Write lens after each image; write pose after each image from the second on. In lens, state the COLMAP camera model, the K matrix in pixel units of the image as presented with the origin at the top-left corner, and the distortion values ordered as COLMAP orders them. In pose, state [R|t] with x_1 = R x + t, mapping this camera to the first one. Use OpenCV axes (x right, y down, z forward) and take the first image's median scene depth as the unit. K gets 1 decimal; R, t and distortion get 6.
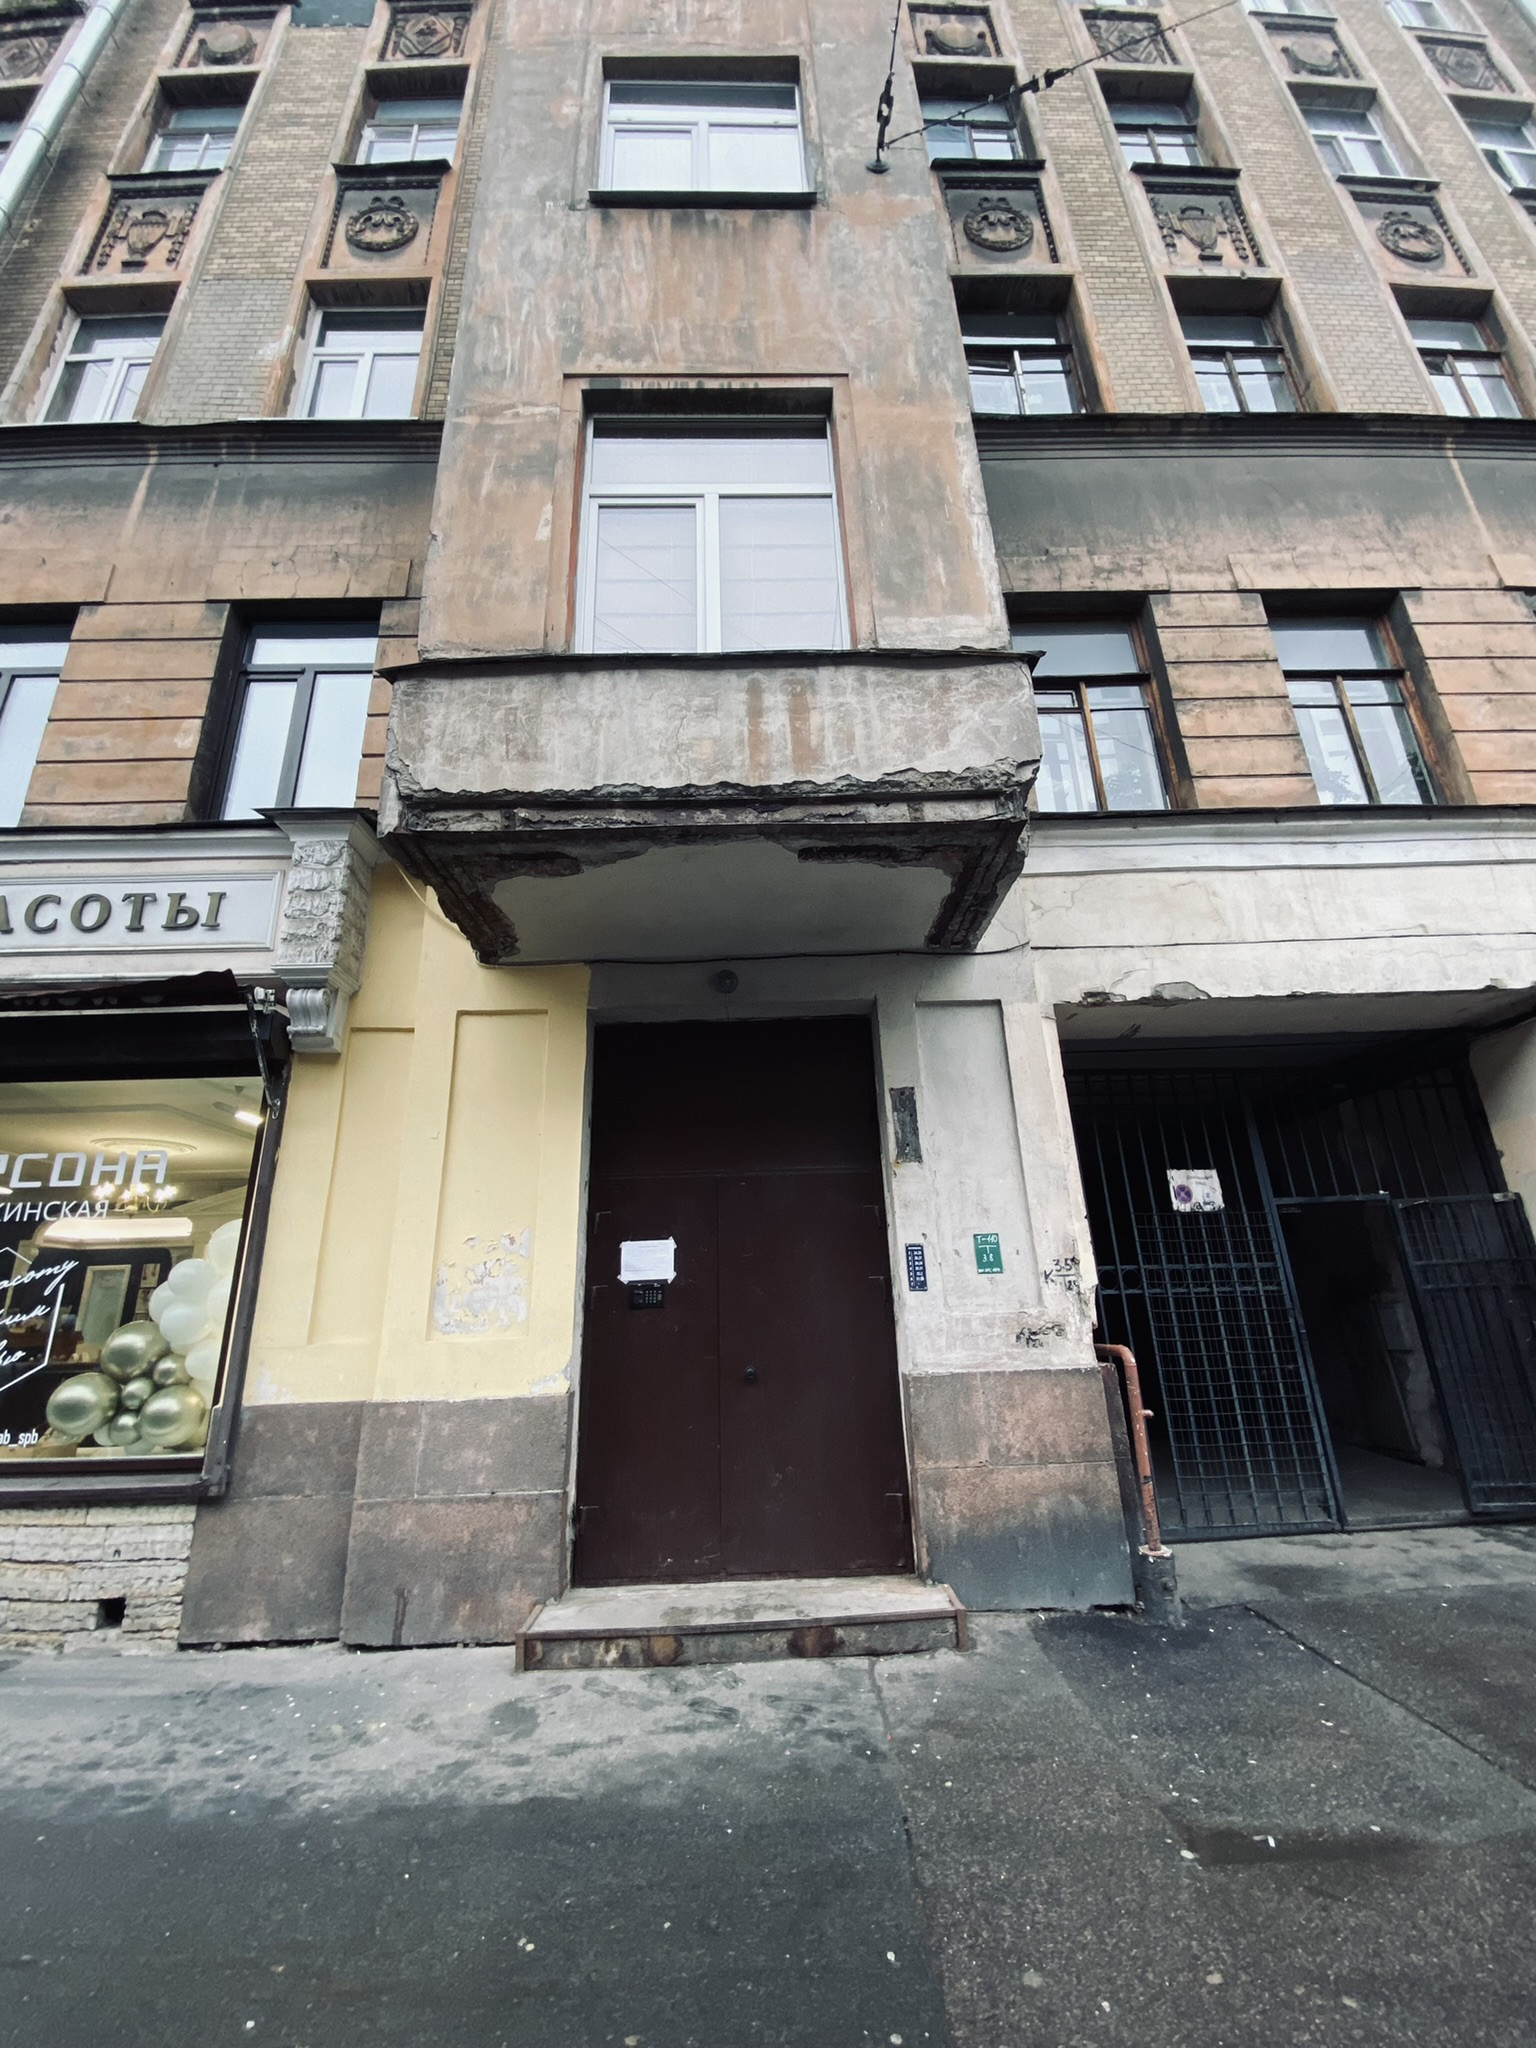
lens RADIAL K [[842.0, 0, 775.5], [0, 842.0, 1025.2], [0, 0, 1]] dist [-0.002719, -0.011166]
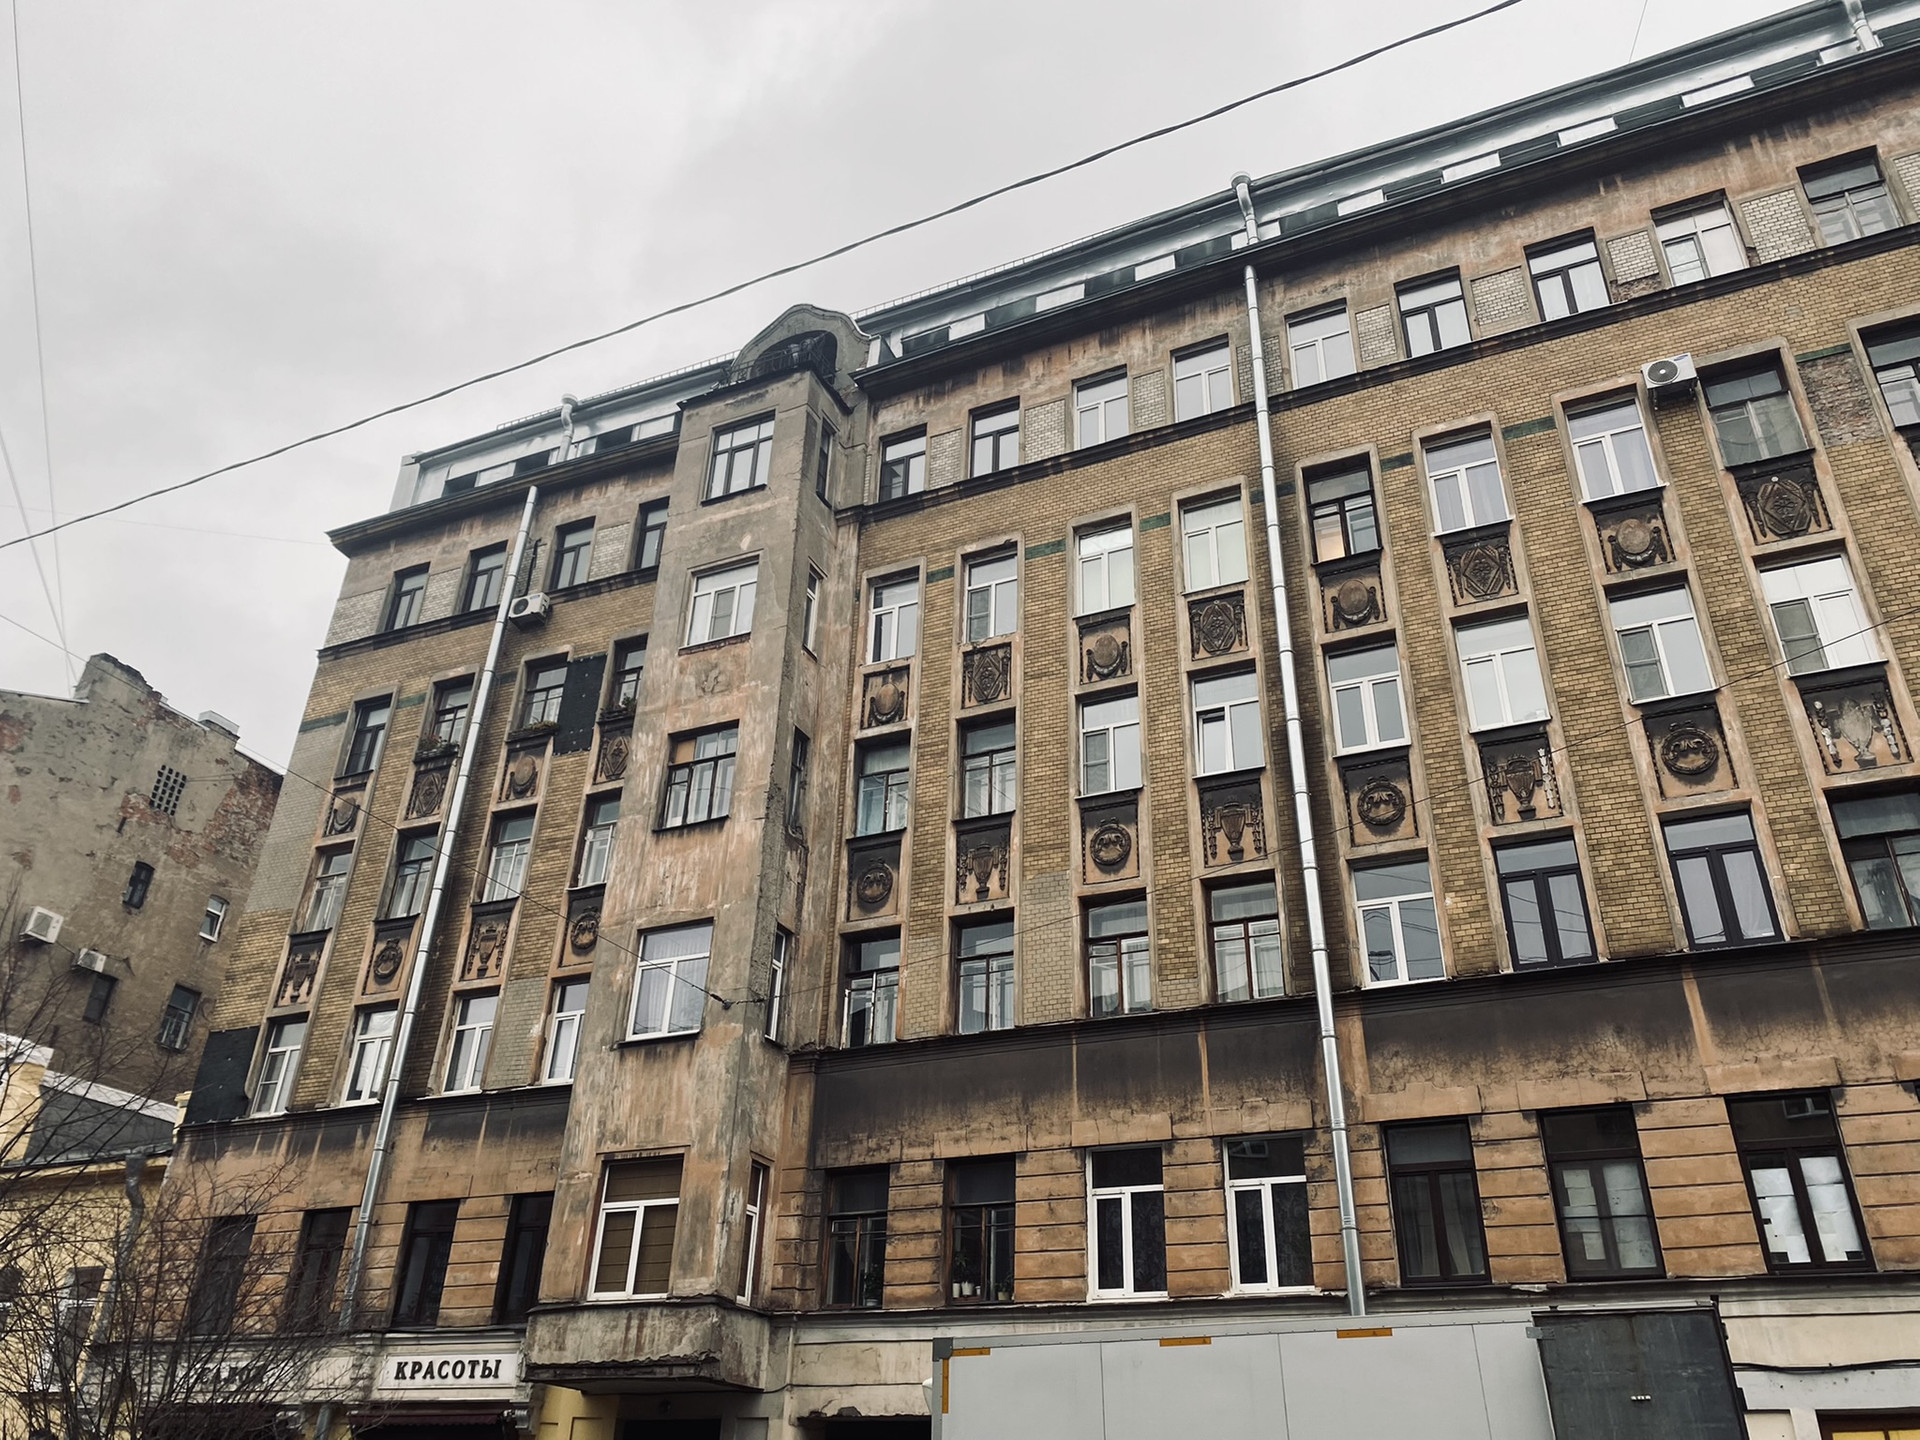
lens RADIAL K [[1456.5, 0, 949.9], [0, 1456.5, 710.1], [0, 0, 1]] dist [0.022478, -0.017089]
pose [[0.897217, -0.162364, -0.410657, 2.648012], [0.077298, 0.973339, -0.215954, -0.998723], [0.434771, 0.162014, 0.885847, -2.591105]]
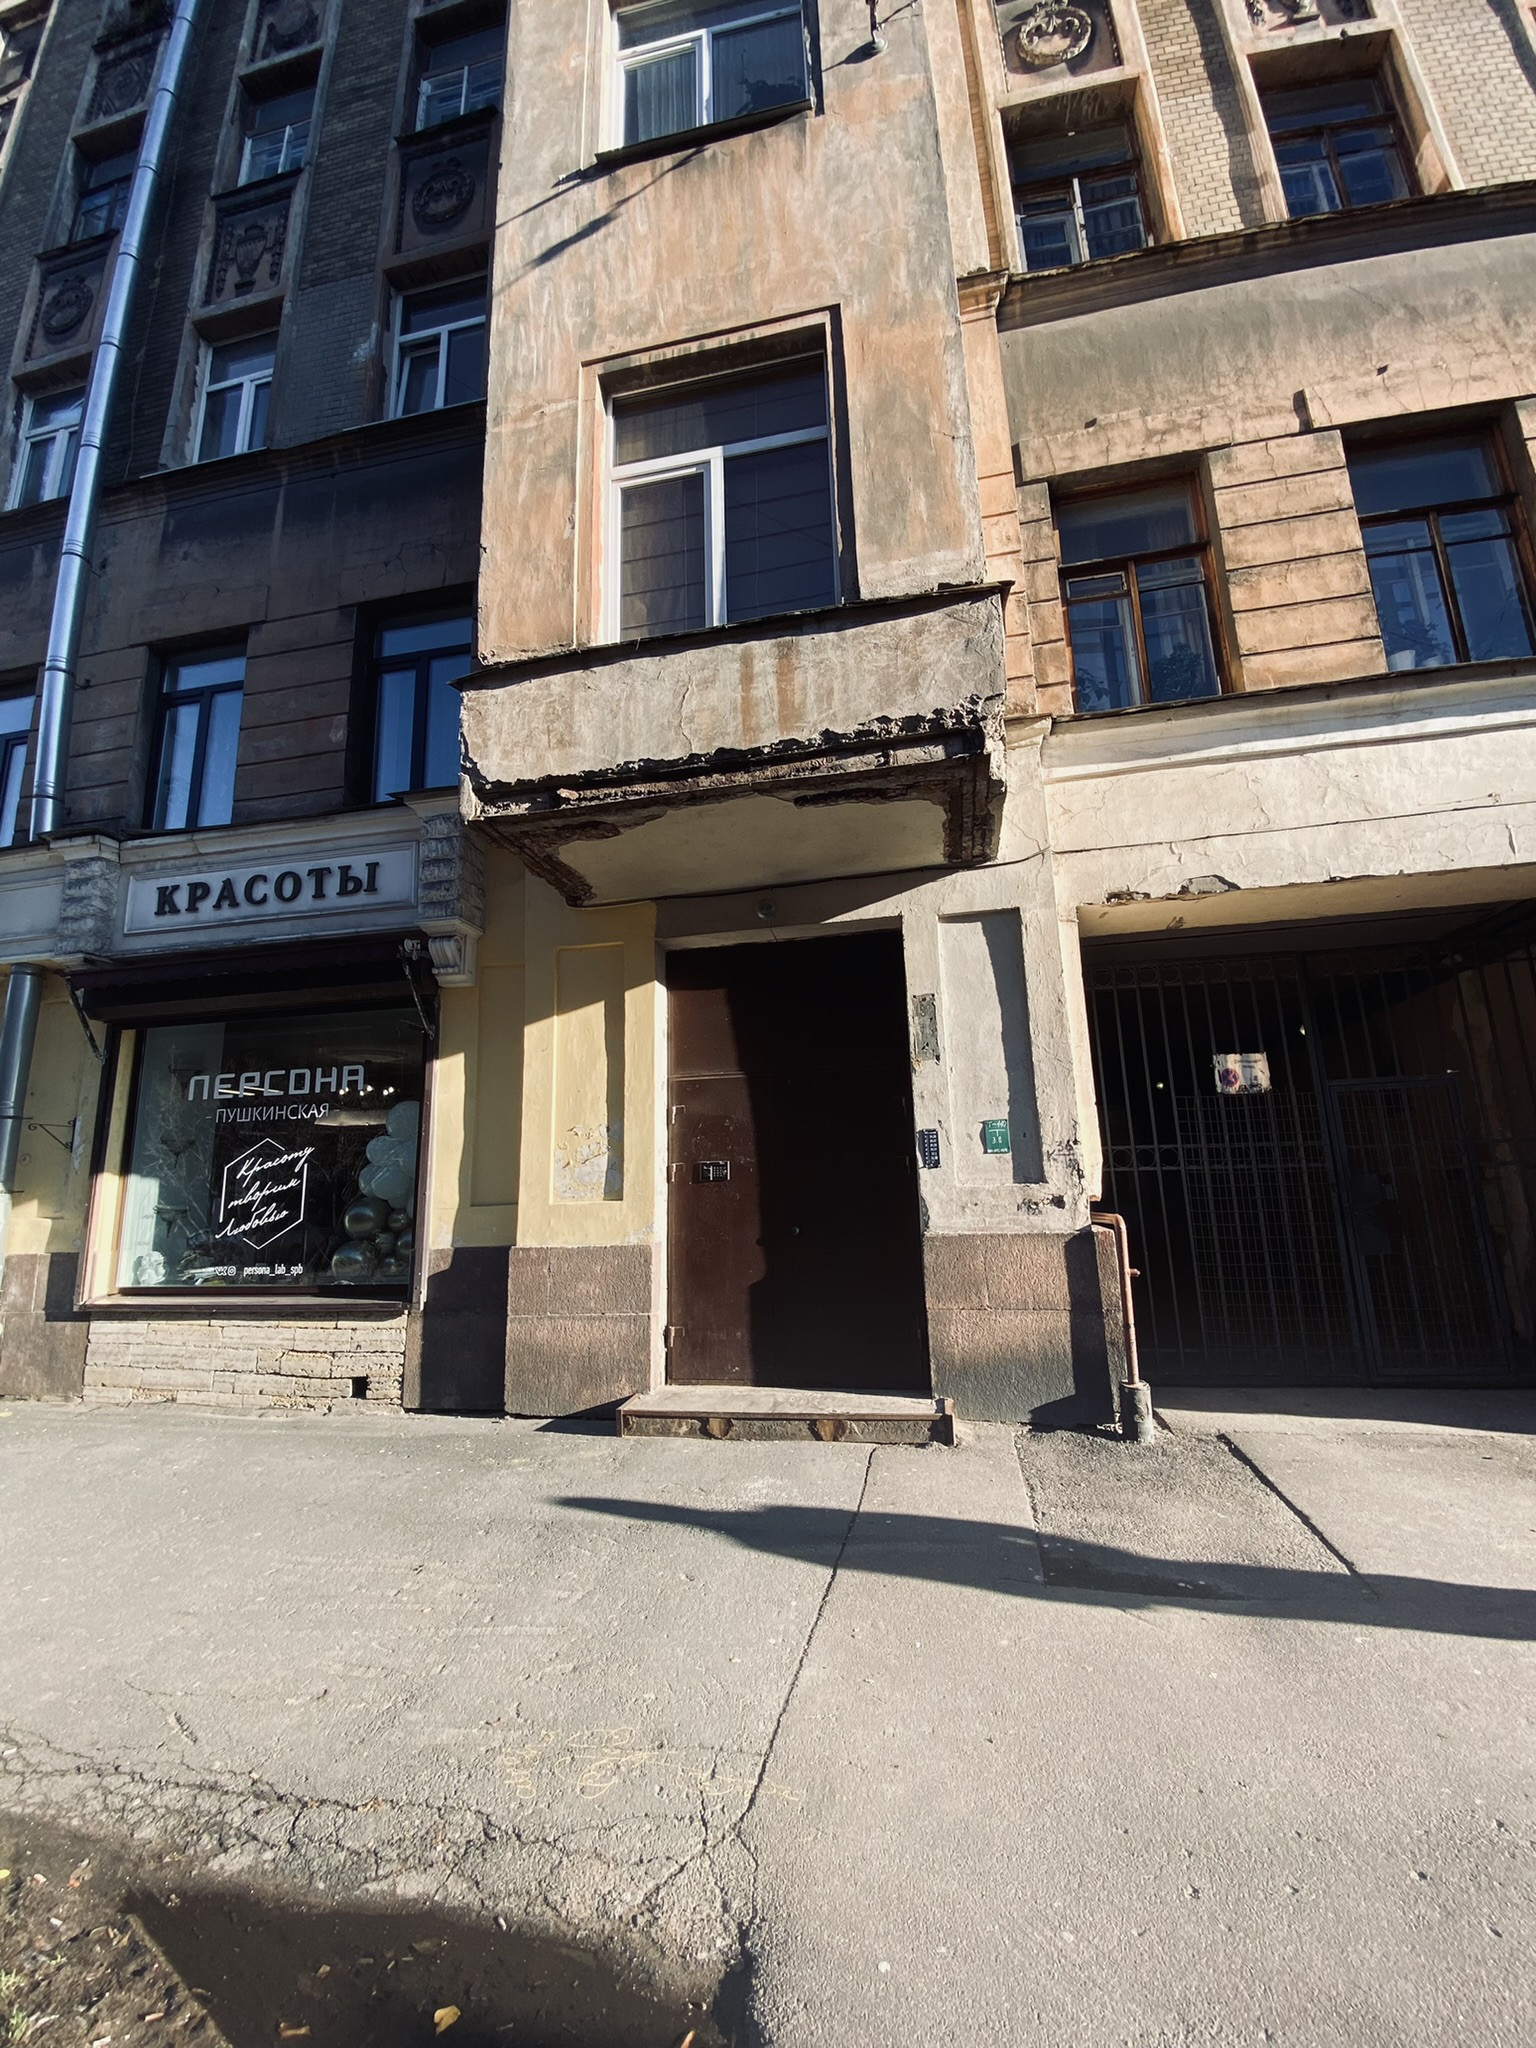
lens RADIAL K [[842.0, 0, 772.1], [0, 842.0, 1028.3], [0, 0, 1]] dist [-0.002719, -0.011166]
pose [[0.974856, -0.035023, -0.220065, 0.192544], [0.066713, 0.988146, 0.138266, -0.046716], [0.212614, -0.149471, 0.965637, -0.132261]]
